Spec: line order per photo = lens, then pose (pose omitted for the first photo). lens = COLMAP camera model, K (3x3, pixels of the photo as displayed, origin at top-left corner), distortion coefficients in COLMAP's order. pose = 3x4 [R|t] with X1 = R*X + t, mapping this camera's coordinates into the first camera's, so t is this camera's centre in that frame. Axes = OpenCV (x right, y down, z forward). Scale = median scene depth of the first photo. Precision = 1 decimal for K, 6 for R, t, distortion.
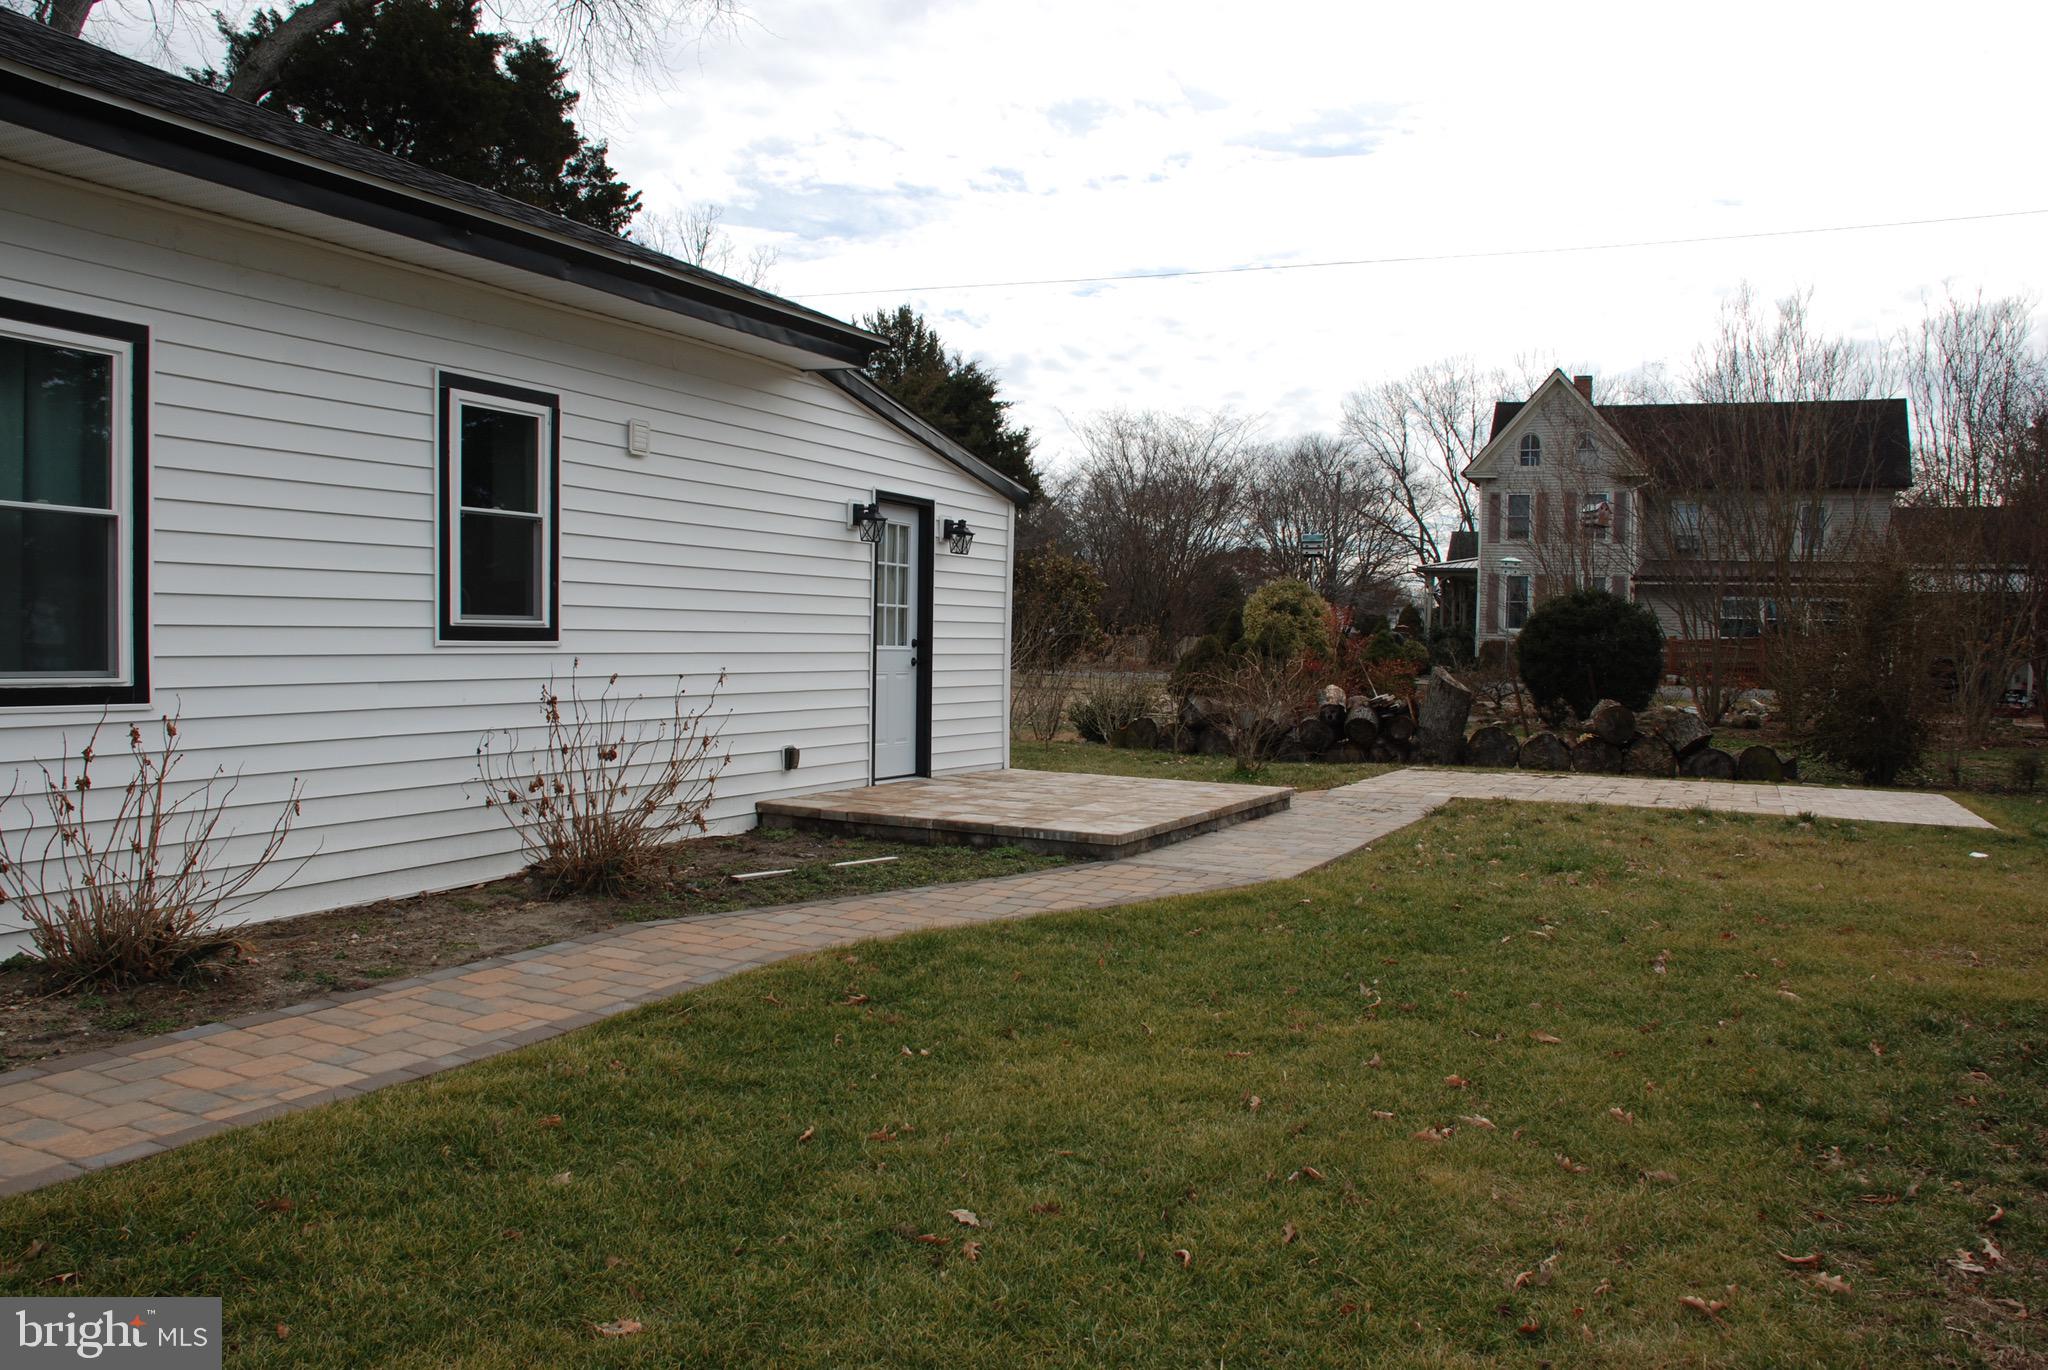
lens RADIAL K [[1620.3, 0, 1022.5], [0, 1620.3, 707.0], [0, 0, 1]] dist [-0.146456, 0.129633]
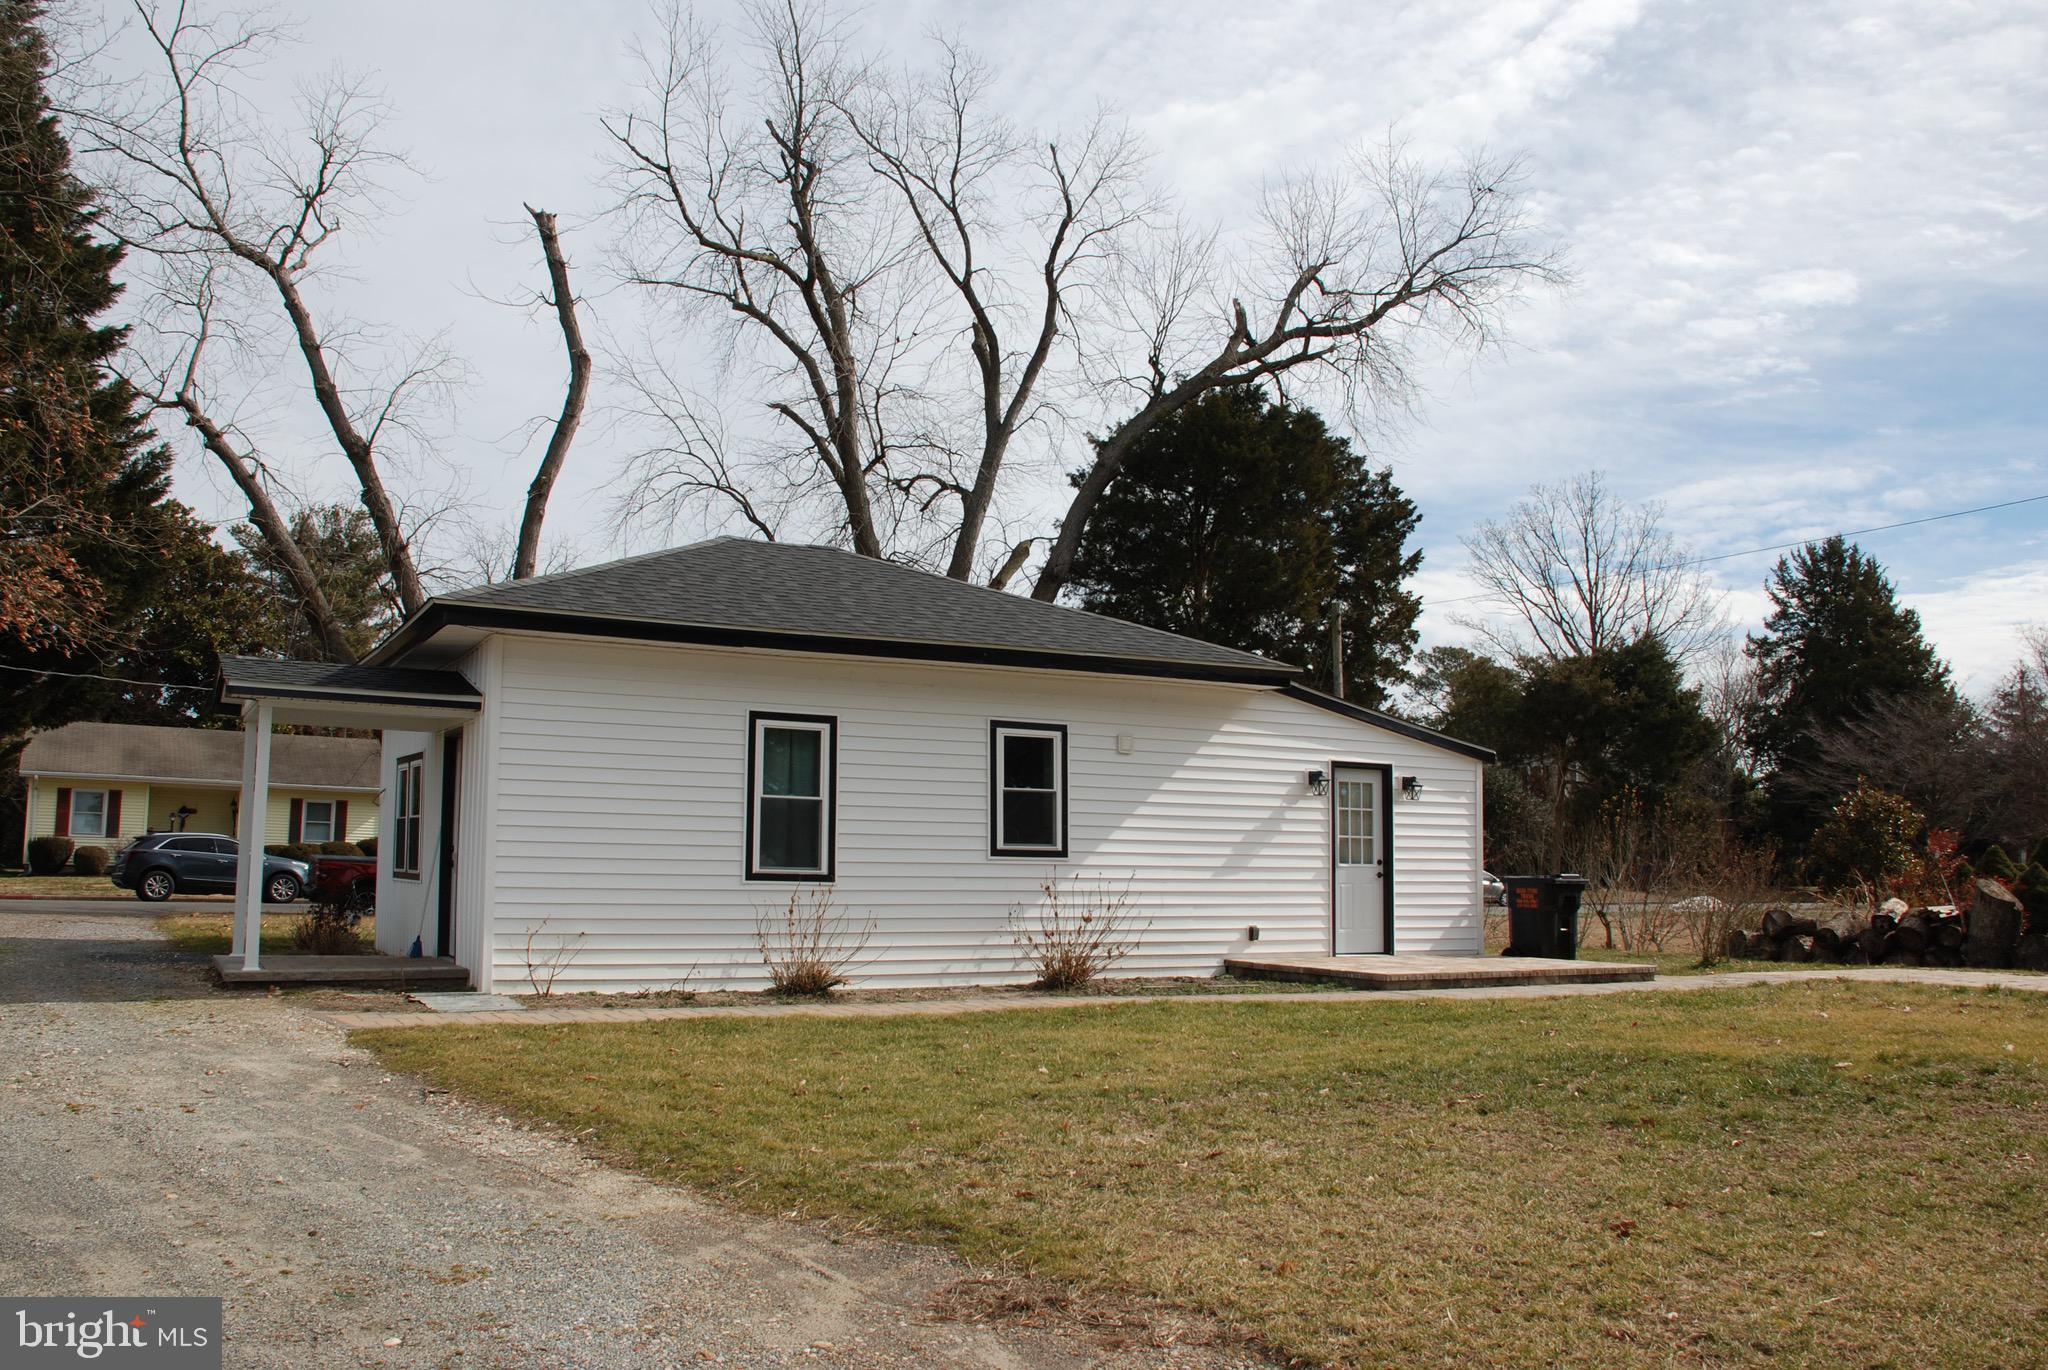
lens RADIAL K [[1684.1, 0, 1024.0], [0, 1684.1, 685.0], [0, 0, 1]] dist [-0.095515, -0.003445]
pose [[0.815513, -0.076941, -0.573602, 0.585762], [-0.019888, 0.986812, -0.160643, 0.054694], [0.578397, 0.142414, 0.803228, -0.448539]]
